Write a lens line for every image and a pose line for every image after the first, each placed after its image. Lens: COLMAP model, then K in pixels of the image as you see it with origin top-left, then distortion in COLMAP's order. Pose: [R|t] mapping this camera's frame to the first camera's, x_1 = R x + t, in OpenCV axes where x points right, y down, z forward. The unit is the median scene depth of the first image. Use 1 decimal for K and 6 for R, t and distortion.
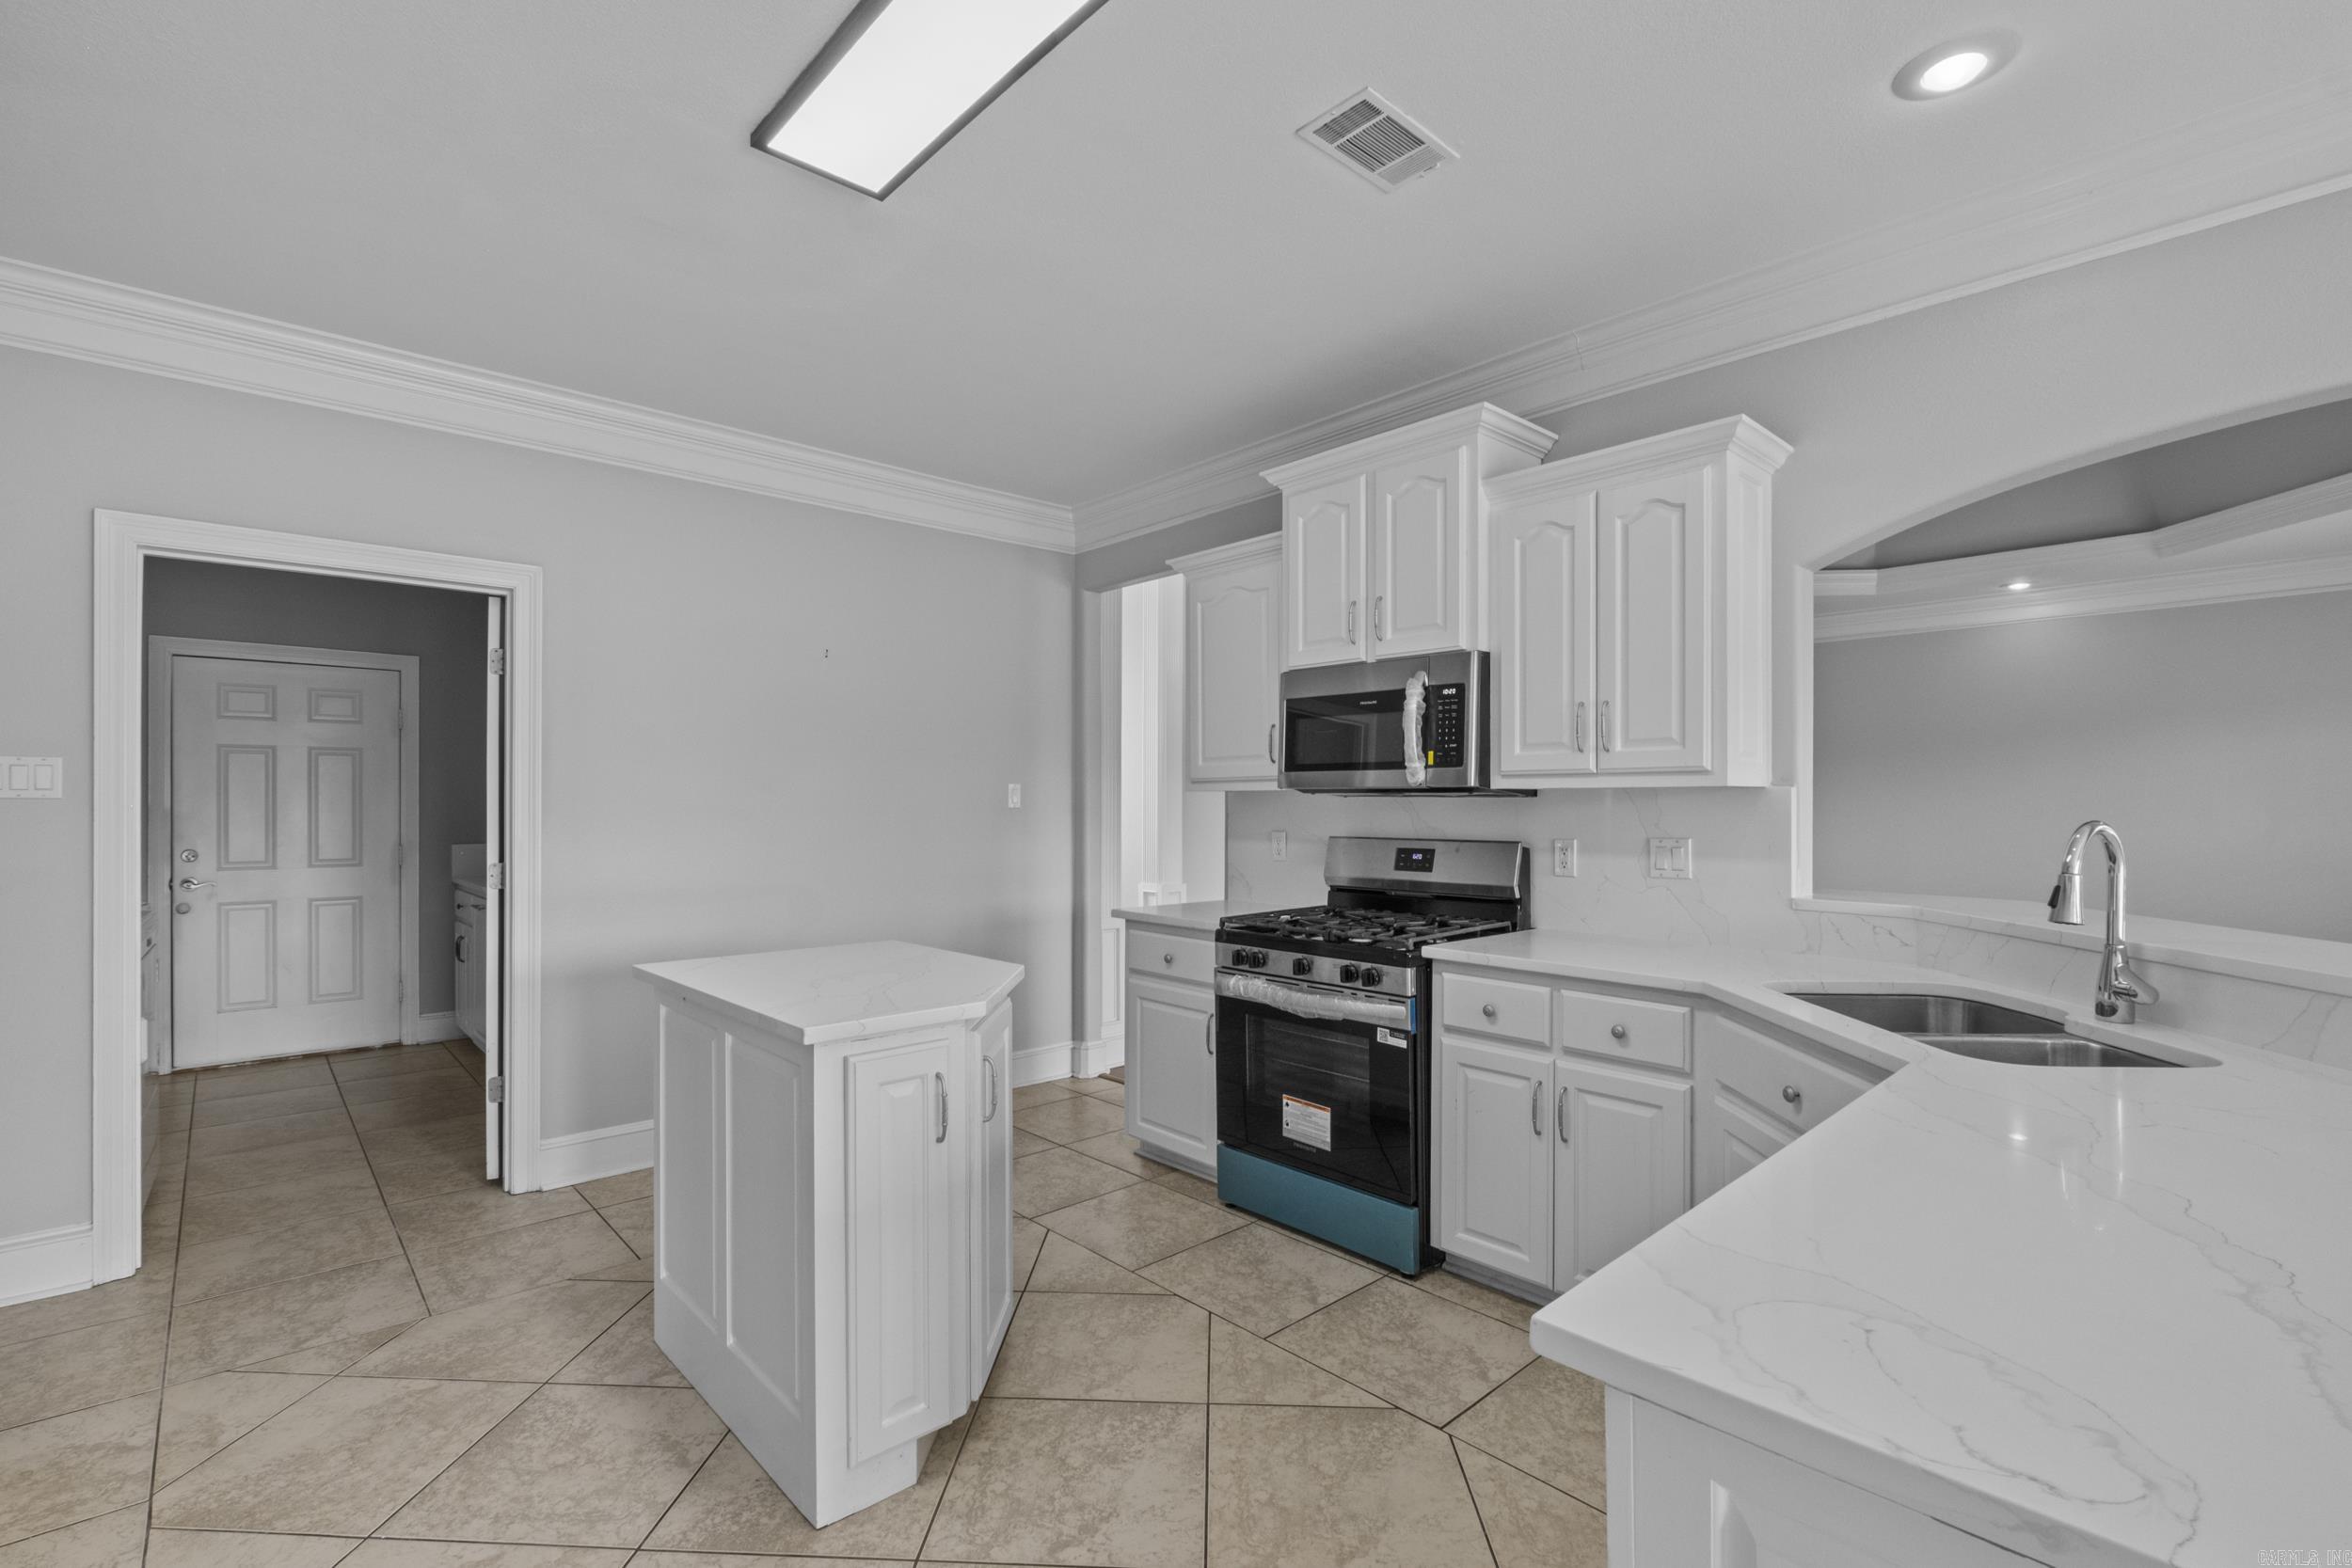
lens RADIAL K [[1034.6, 0, 1140.0], [0, 1034.6, 807.6], [0, 0, 1]] dist [-0.002405, 0.000550]
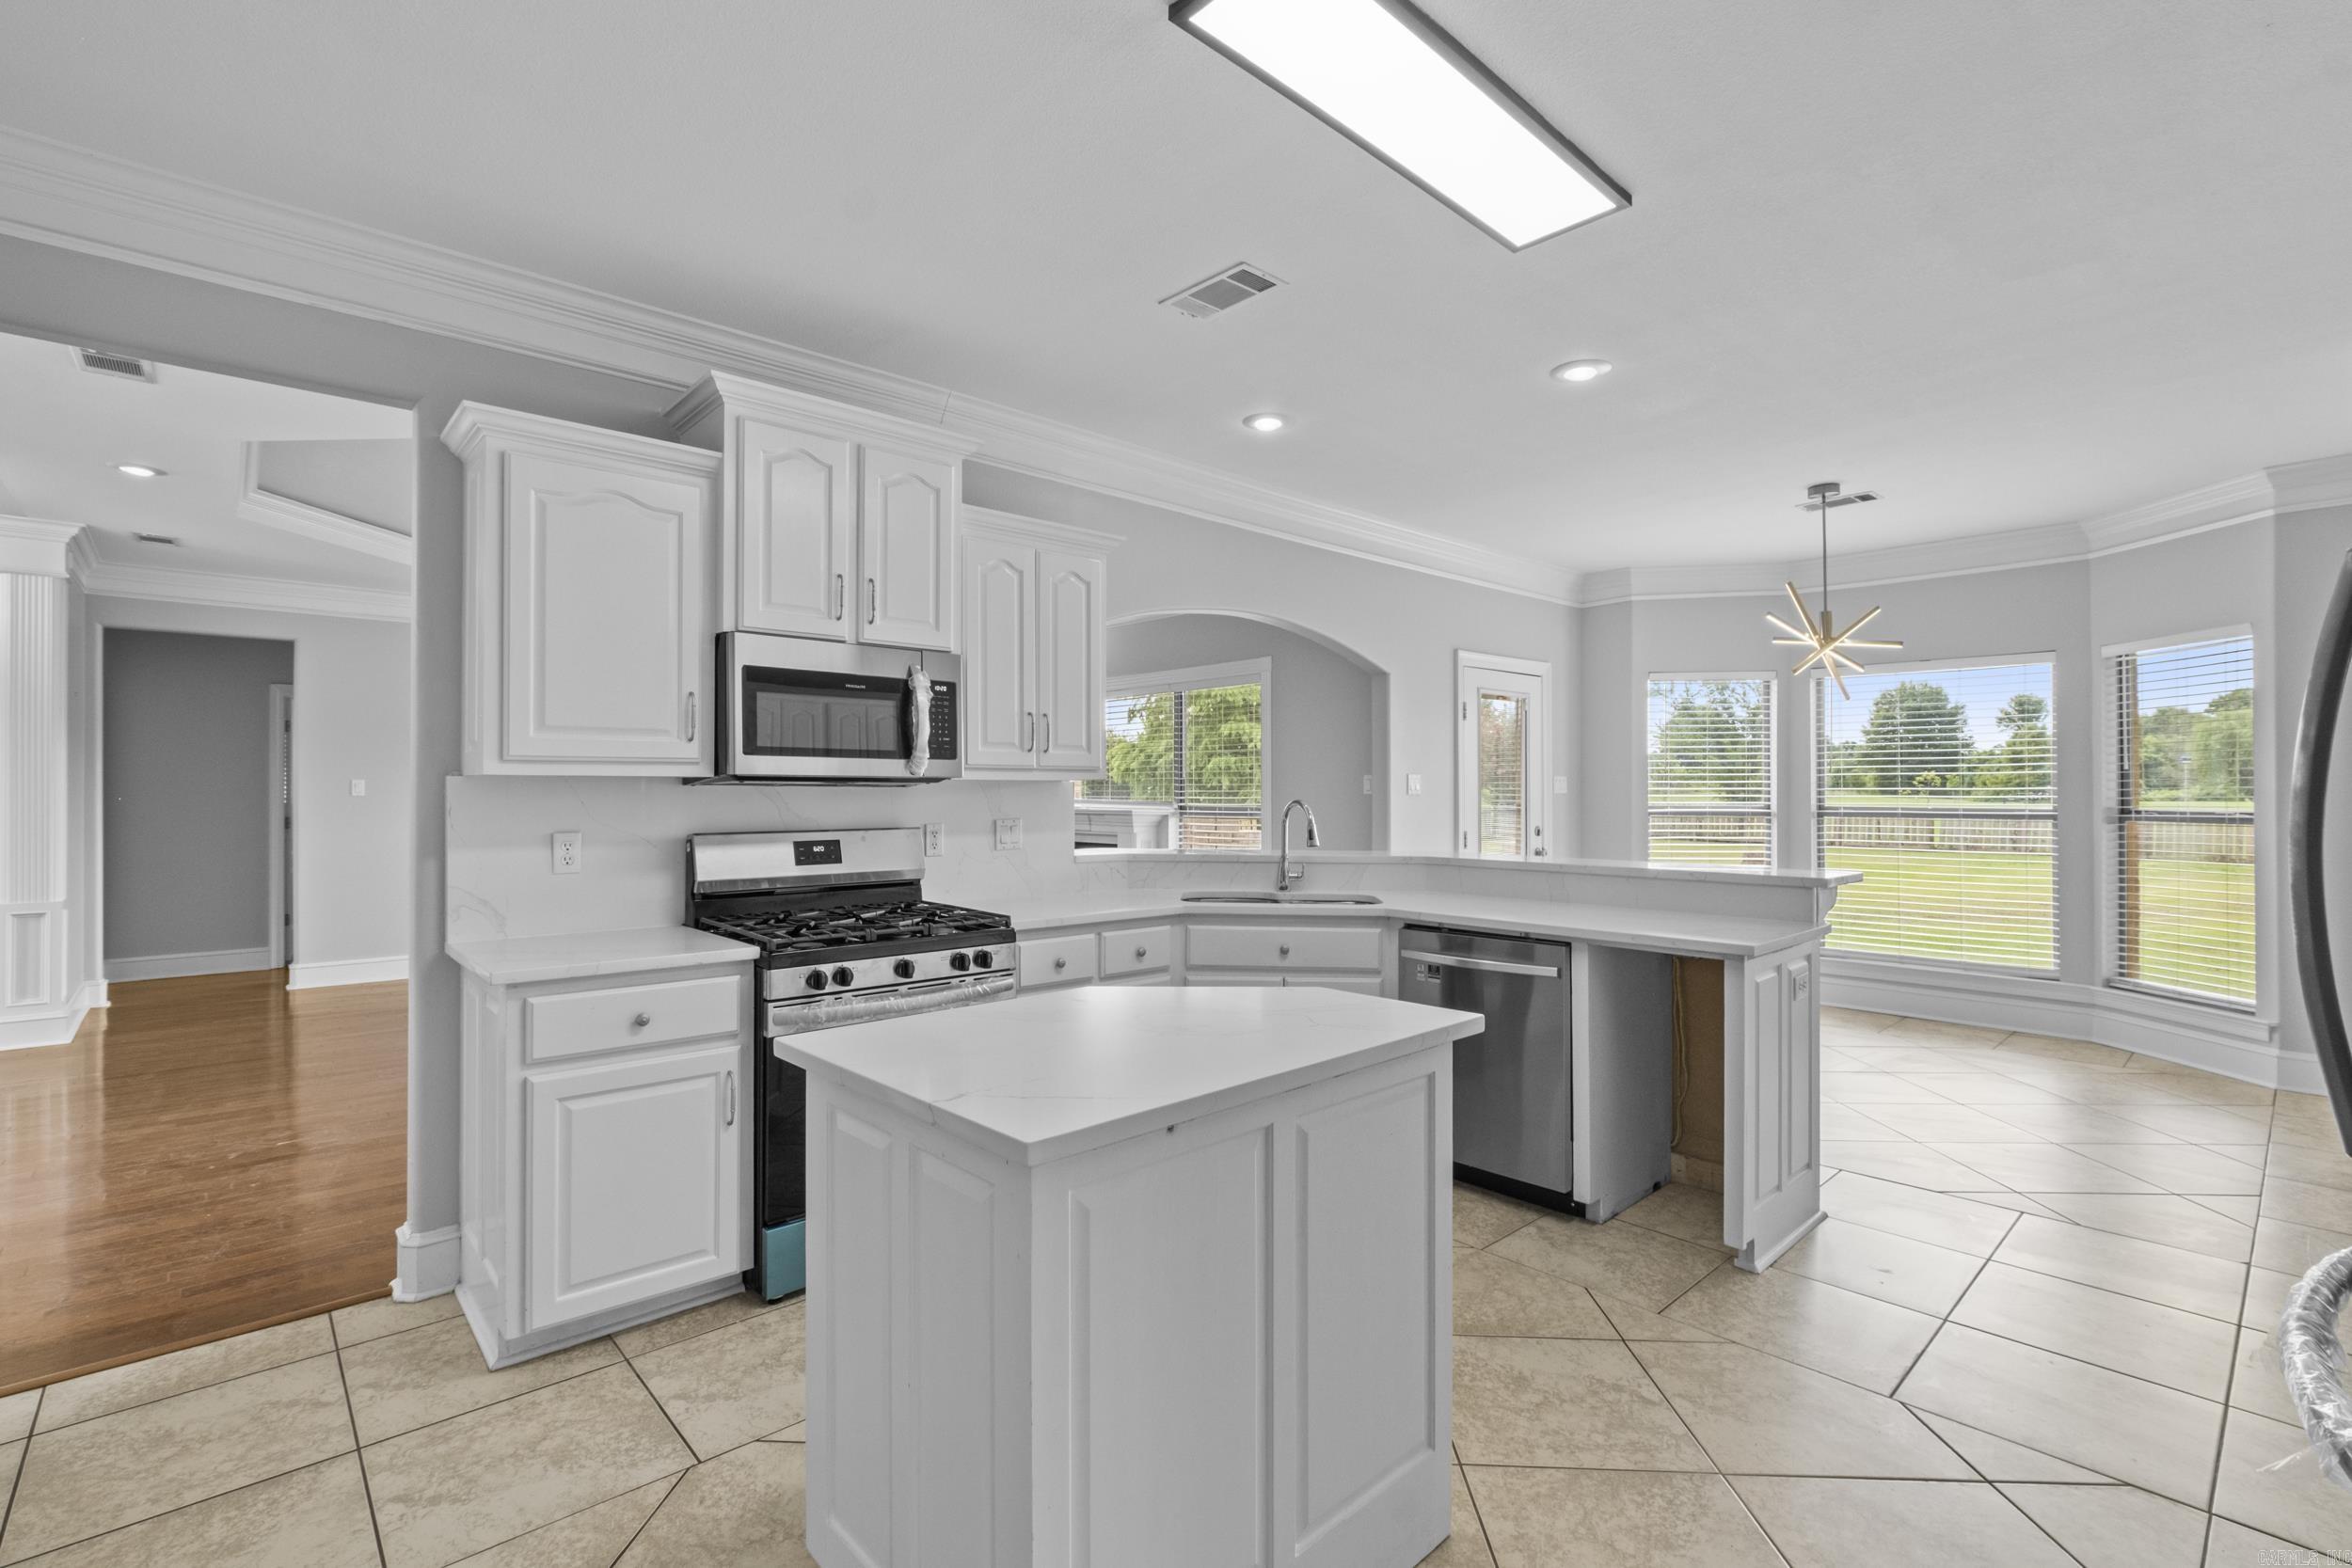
lens RADIAL K [[1034.6, 0, 1140.0], [0, 1034.6, 807.6], [0, 0, 1]] dist [-0.002405, 0.000550]
pose [[0.006411, -0.012473, 0.999902, -0.770861], [0.005699, 0.999906, 0.012436, -0.001047], [-0.999963, 0.005619, 0.006481, 0.788359]]
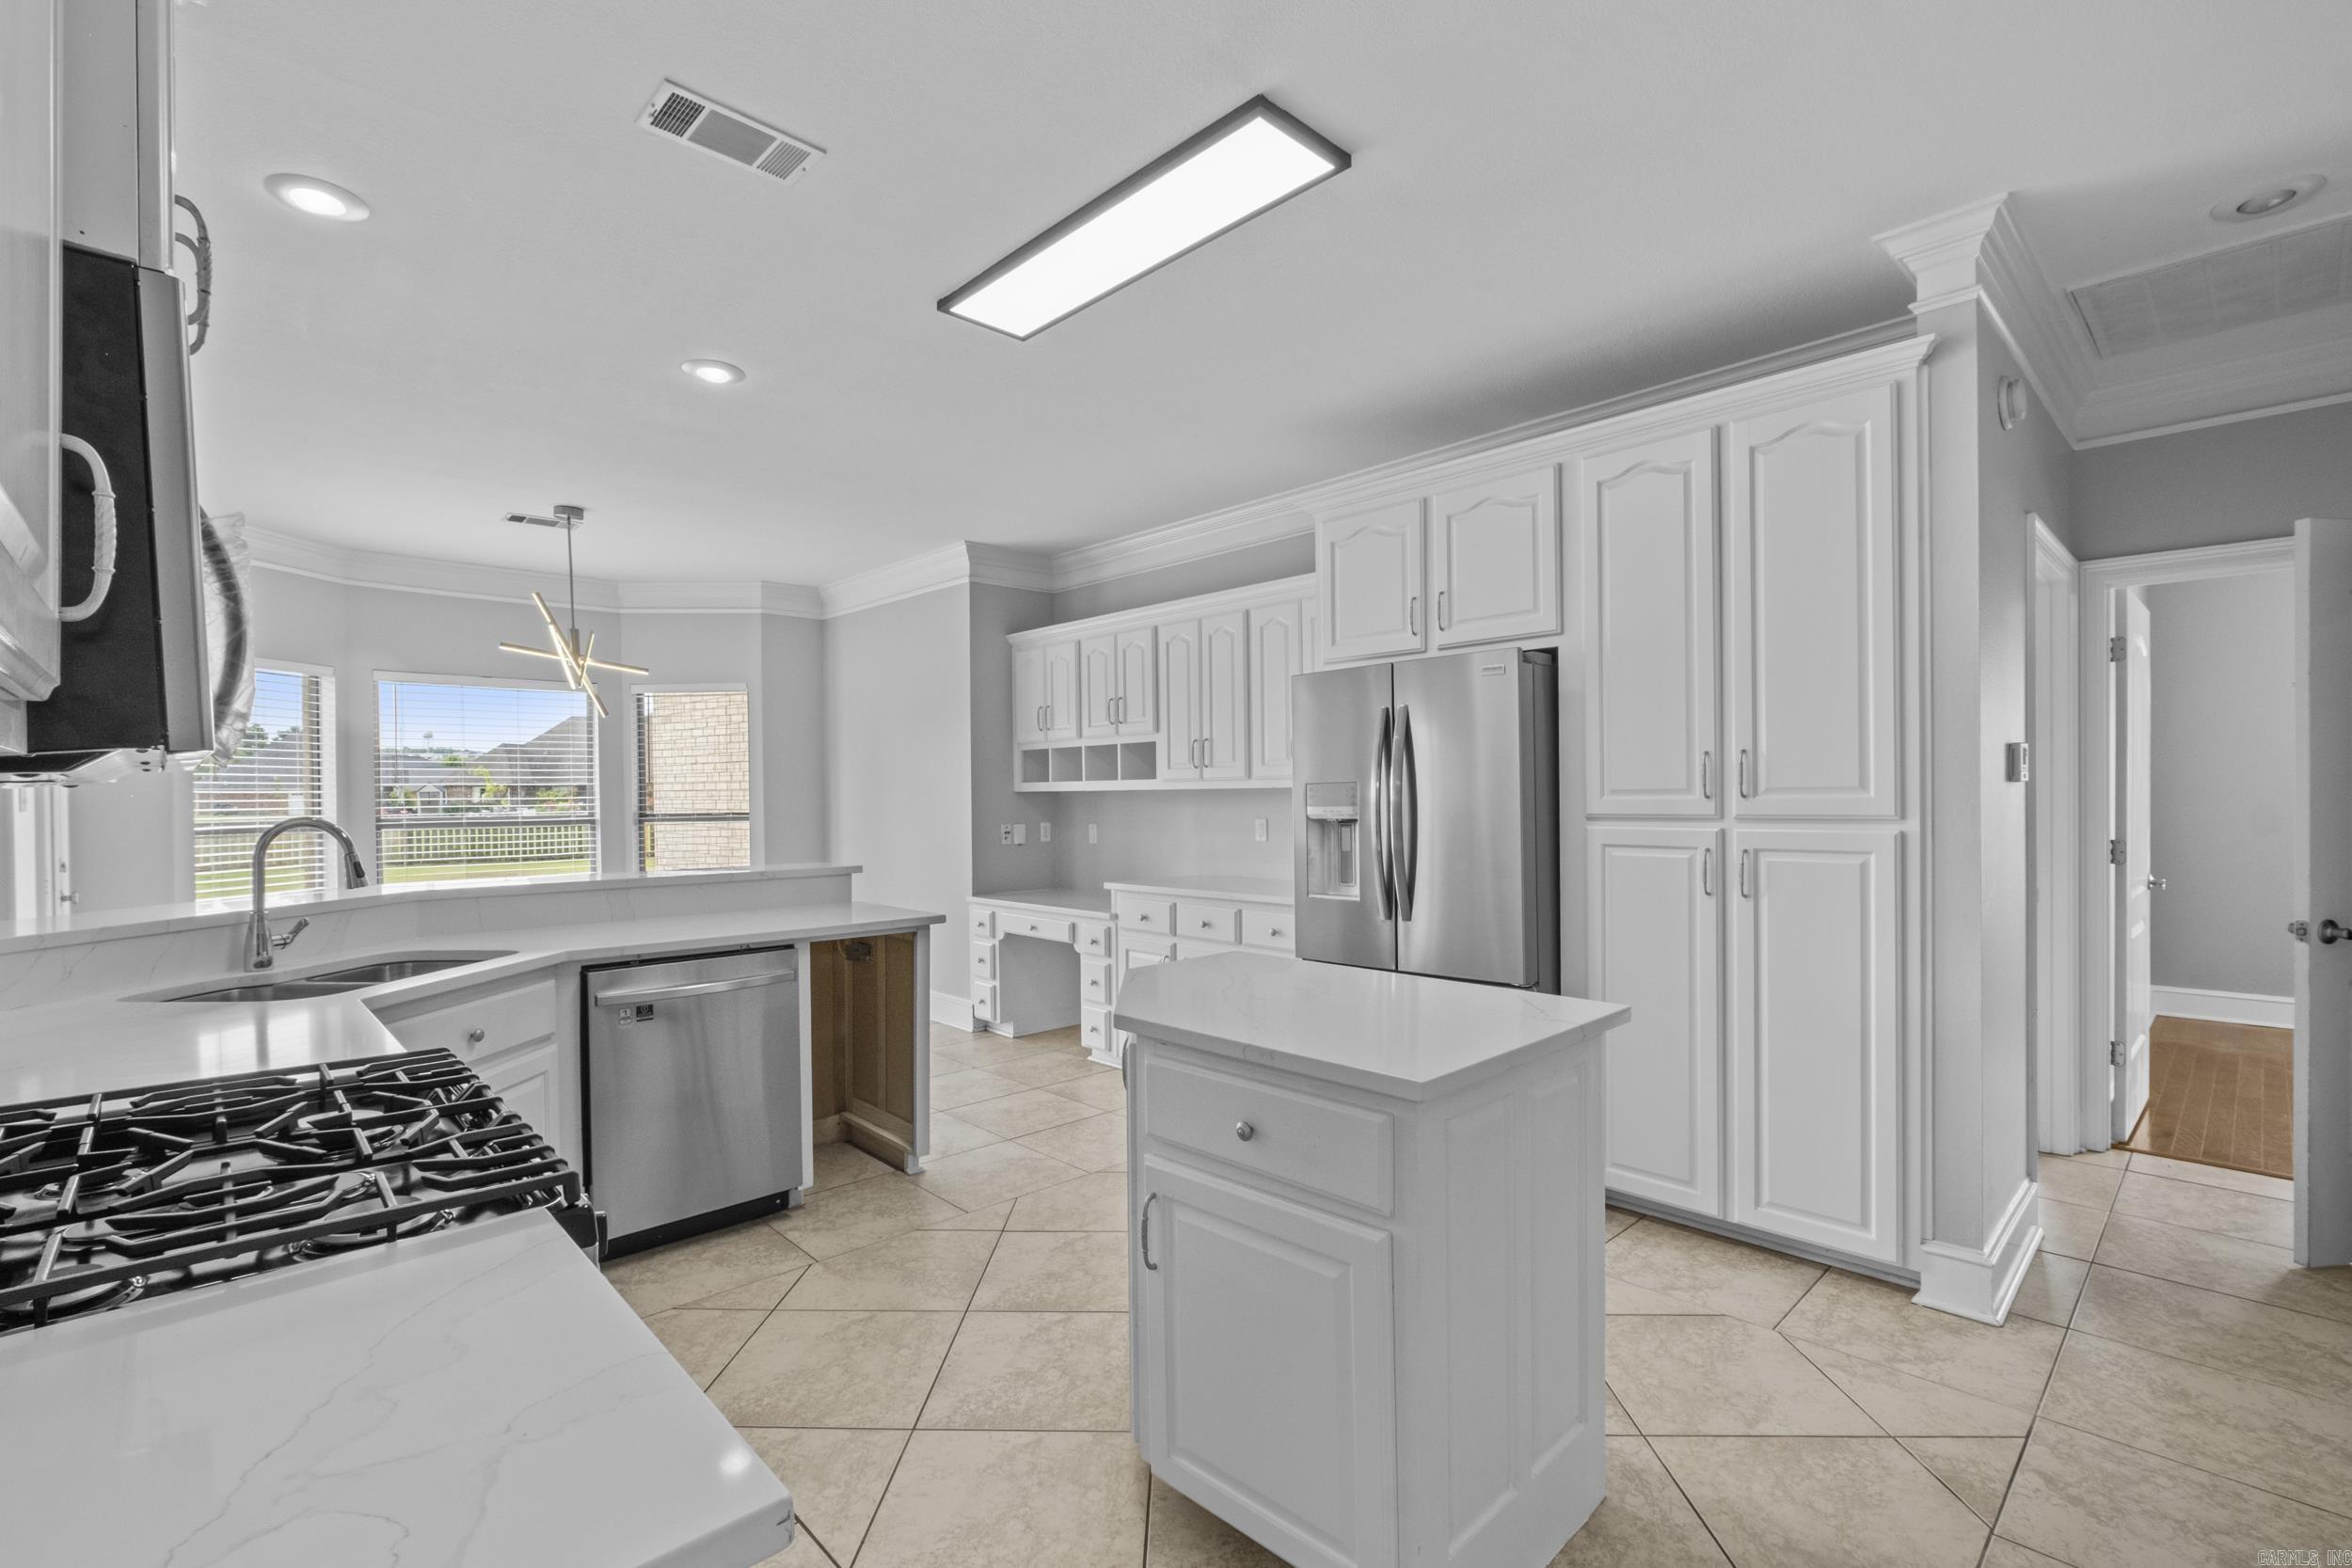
lens RADIAL K [[1054.6, 0, 1160.2], [0, 1054.6, 821.9], [0, 0, 1]] dist [-0.002623, -0.000446]
pose [[-0.999566, 0.011419, -0.027162, -0.104240], [0.010597, 0.999487, 0.030211, -0.006787], [0.027493, 0.029910, -0.999174, 1.446118]]
